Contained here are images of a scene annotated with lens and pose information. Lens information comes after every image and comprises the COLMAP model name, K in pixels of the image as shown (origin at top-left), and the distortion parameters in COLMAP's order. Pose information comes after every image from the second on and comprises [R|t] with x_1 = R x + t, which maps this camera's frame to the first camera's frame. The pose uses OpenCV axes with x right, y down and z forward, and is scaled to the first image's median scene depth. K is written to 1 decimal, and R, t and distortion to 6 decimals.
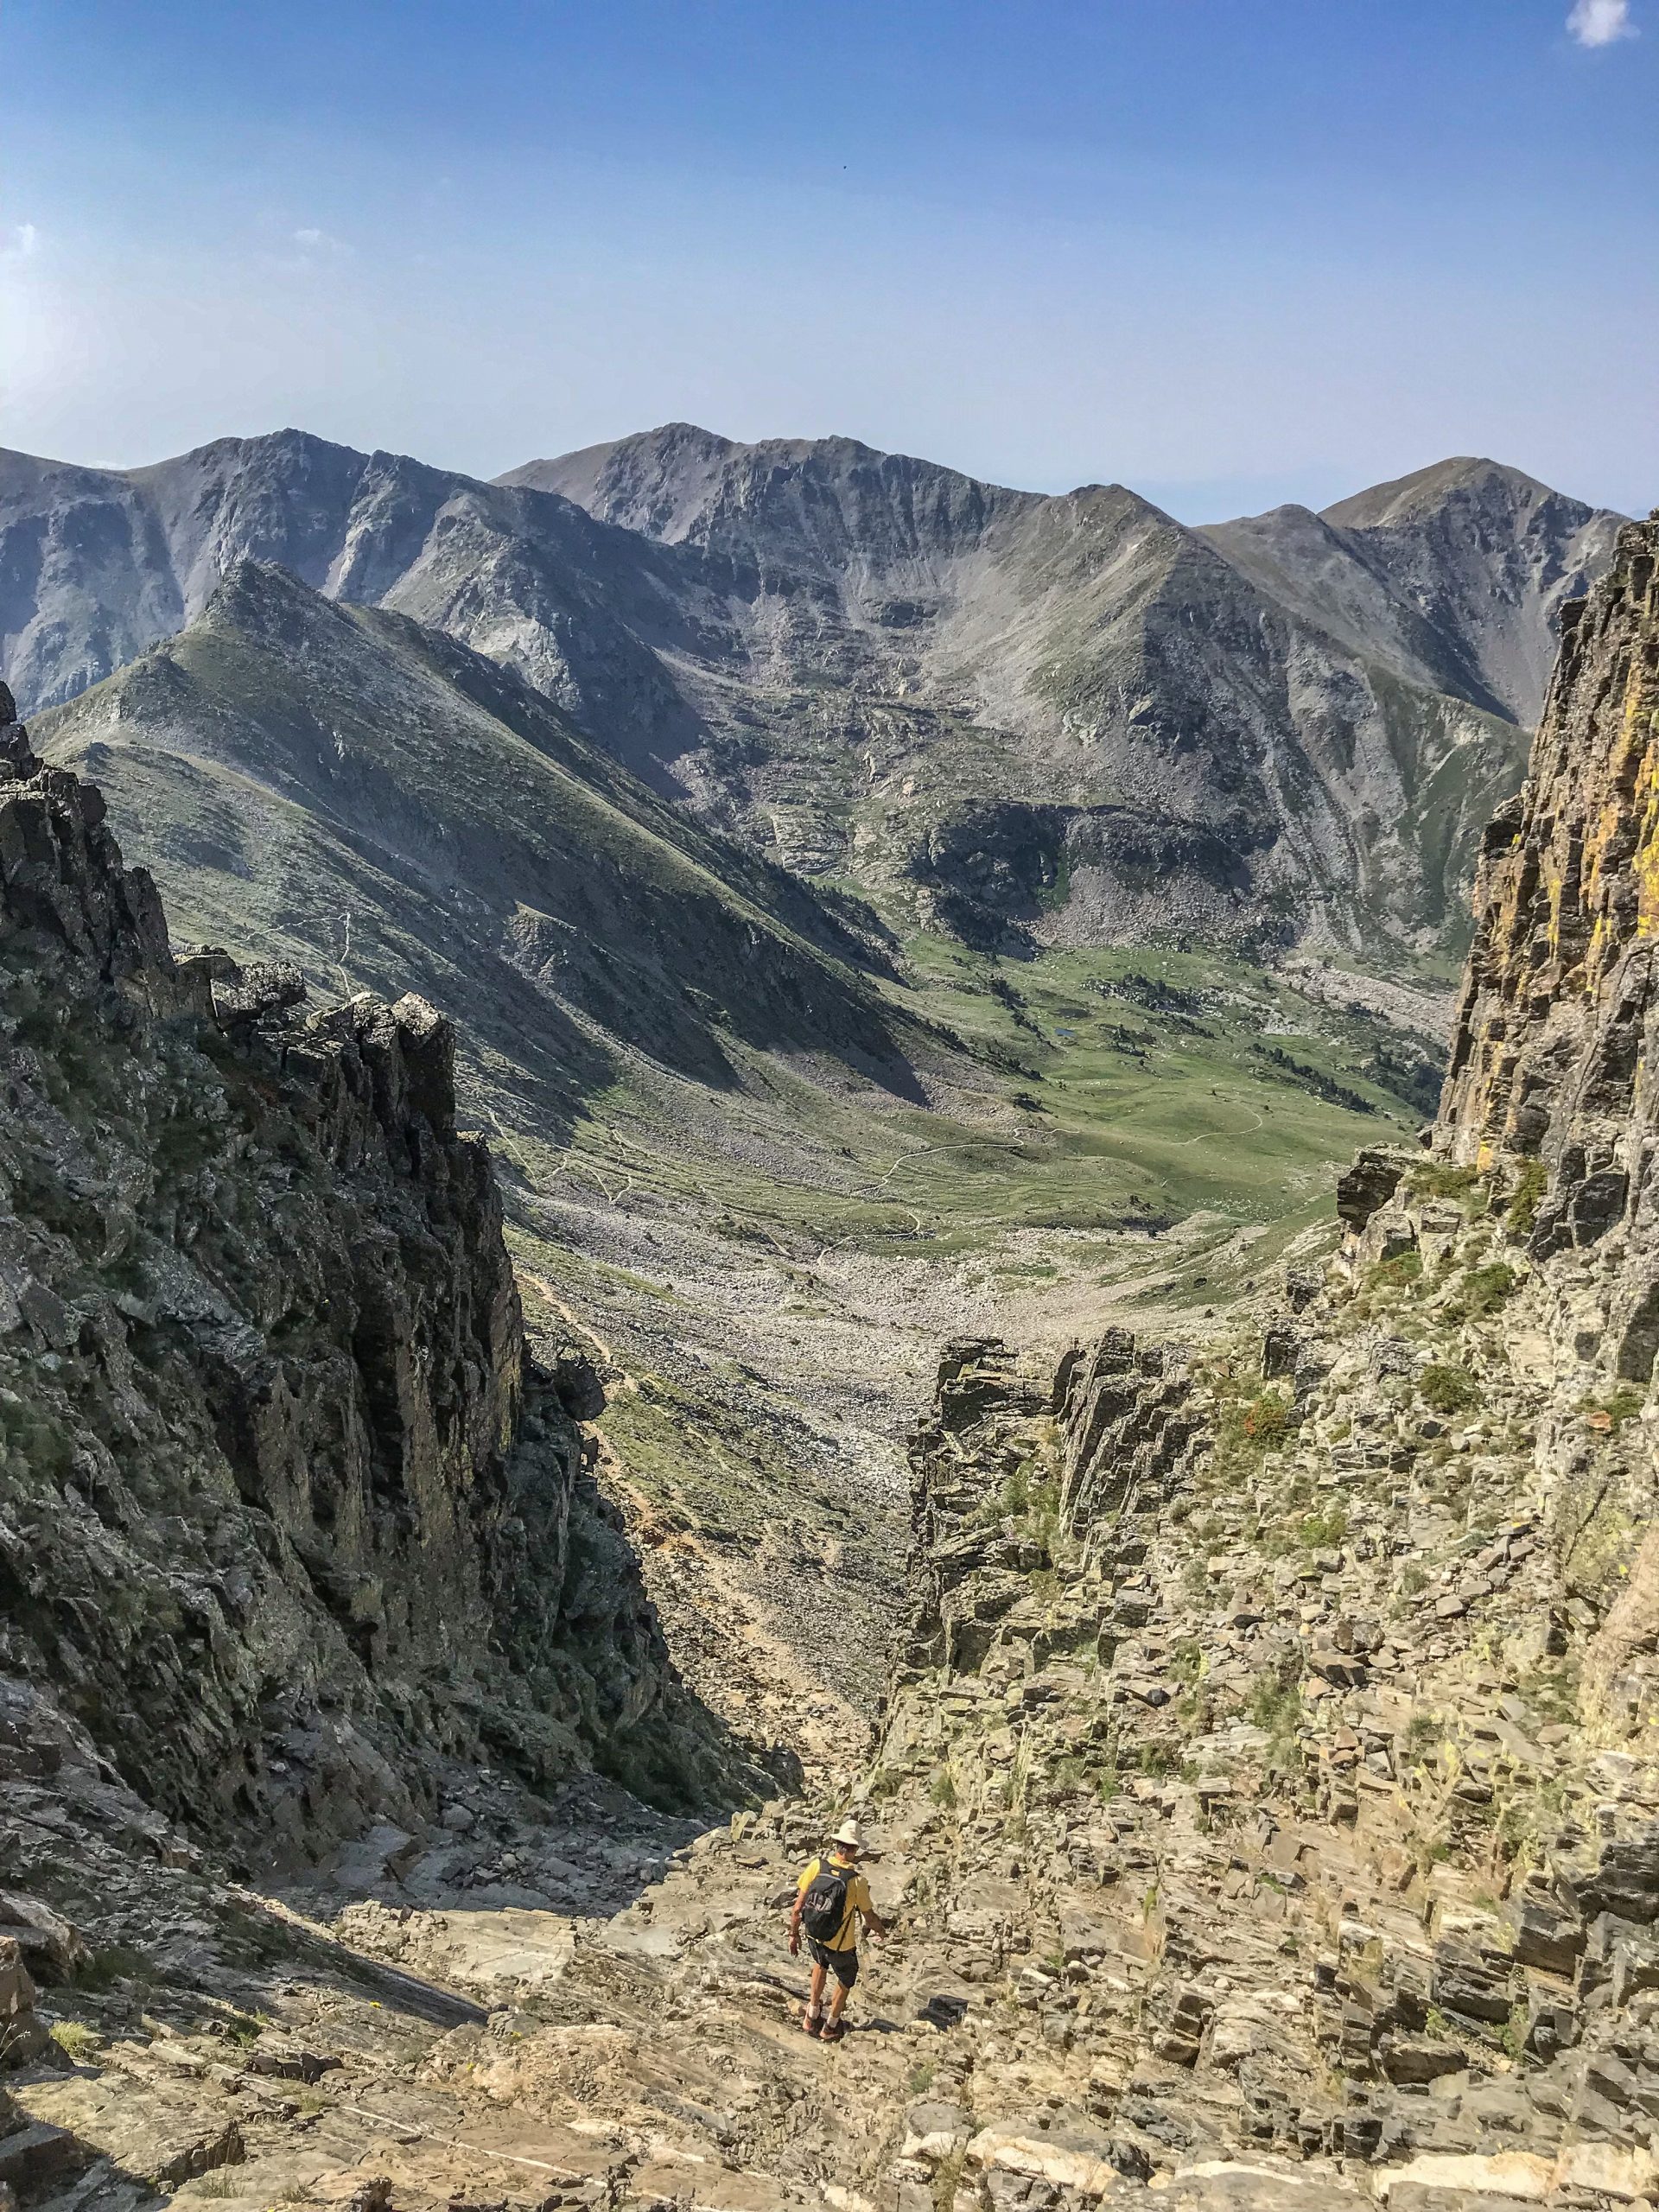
lens RADIAL K [[1707.2, 0, 829.5], [0, 1707.2, 1106.0], [0, 0, 1]] dist [0.010707, 0.004048]
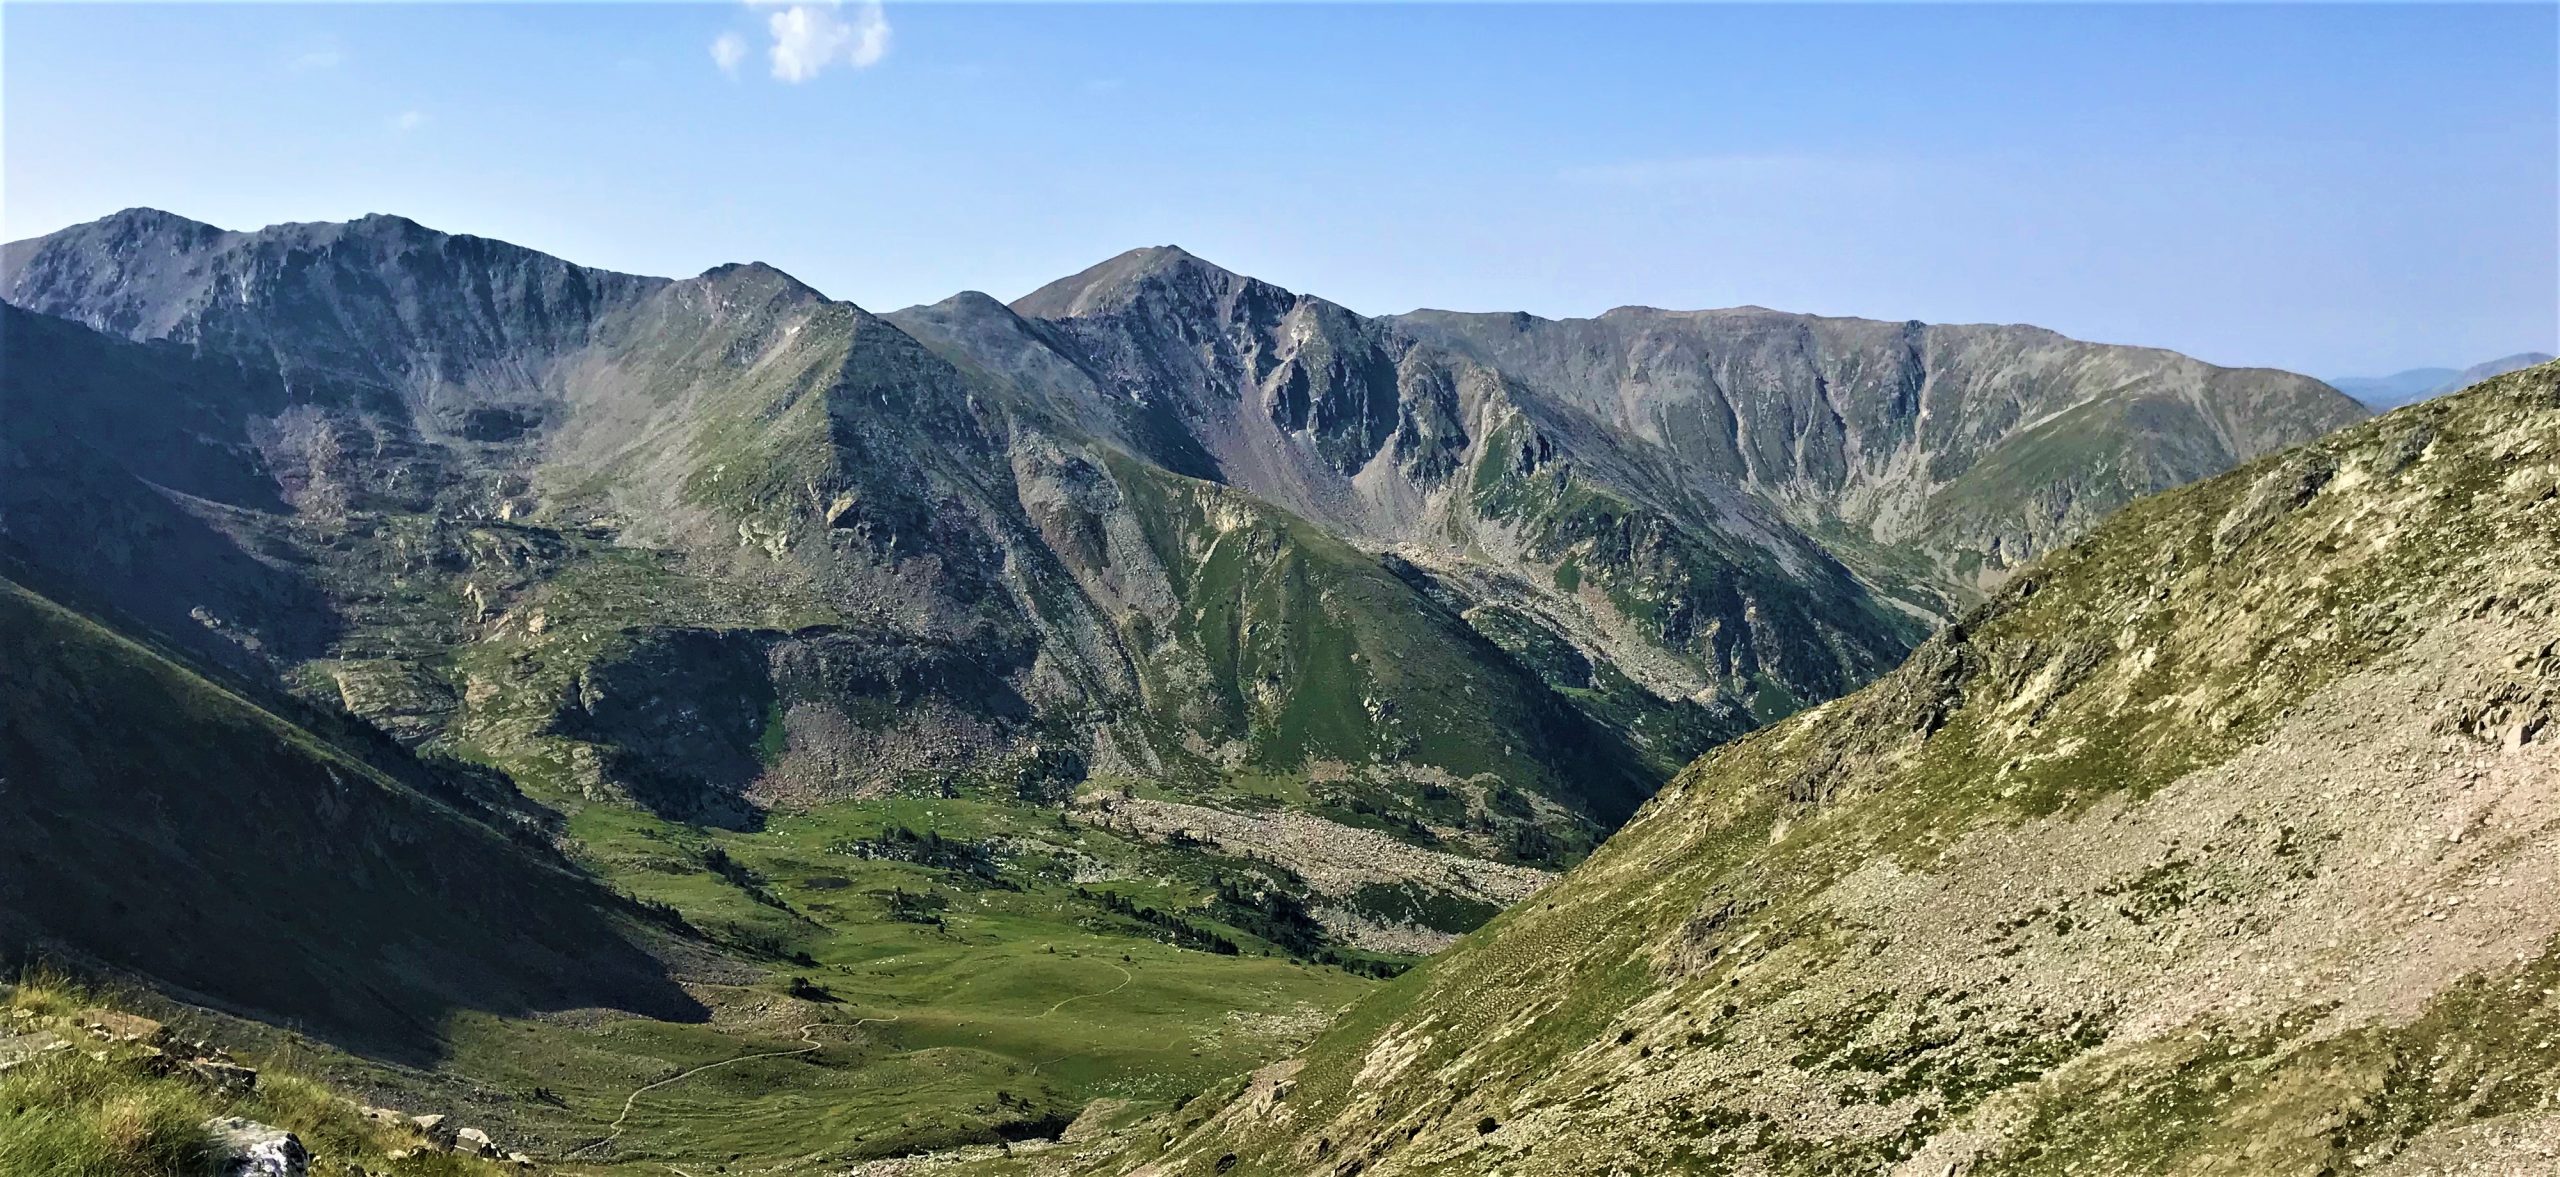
lens RADIAL K [[1988.0, 0, 1270.1], [0, 1988.0, 731.4], [0, 0, 1]] dist [0.124818, -0.450904]
pose [[0.912160, -0.095361, 0.398586, -0.012795], [0.159162, 0.978642, -0.130103, 0.017209], [-0.377666, 0.182115, 0.907856, 0.117128]]
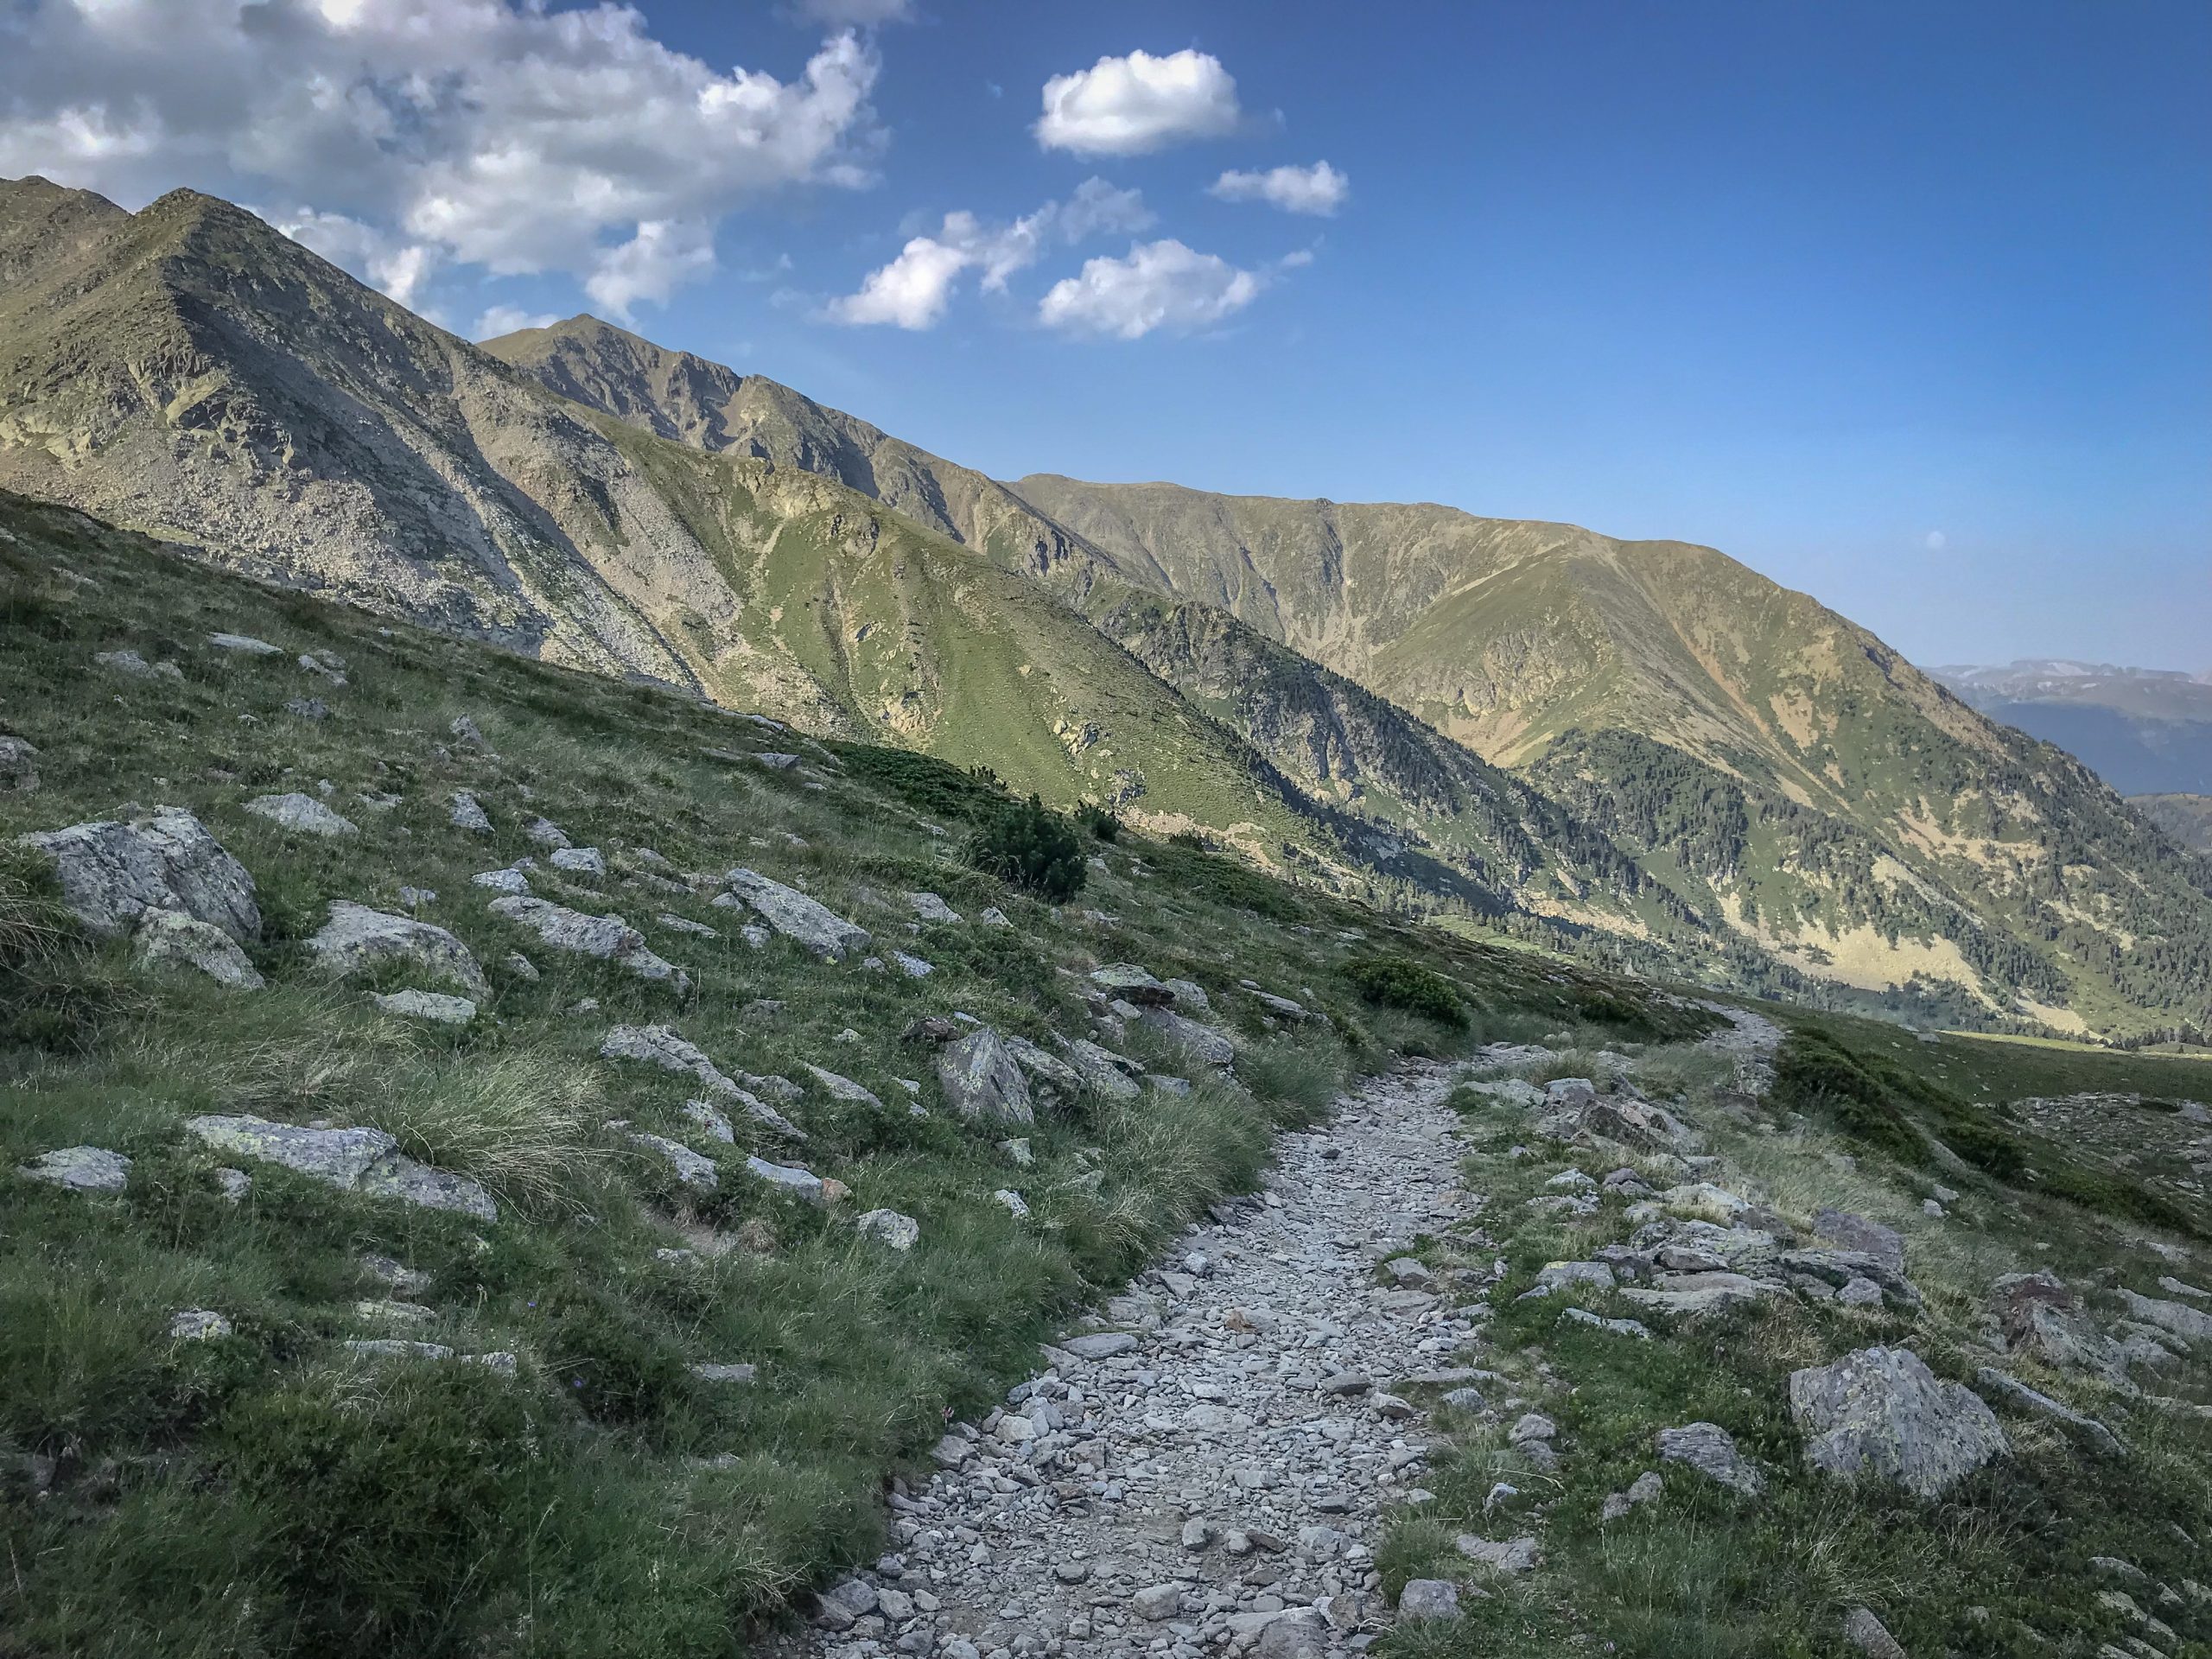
lens RADIAL K [[1699.8, 0, 1106.0], [0, 1699.8, 829.5], [0, 0, 1]] dist [-0.031590, -0.006505]
pose [[0.725417, -0.055580, 0.686062, 0.043086], [0.228234, 0.959767, -0.163572, 0.011275], [-0.649369, 0.275241, 0.708916, 0.552031]]
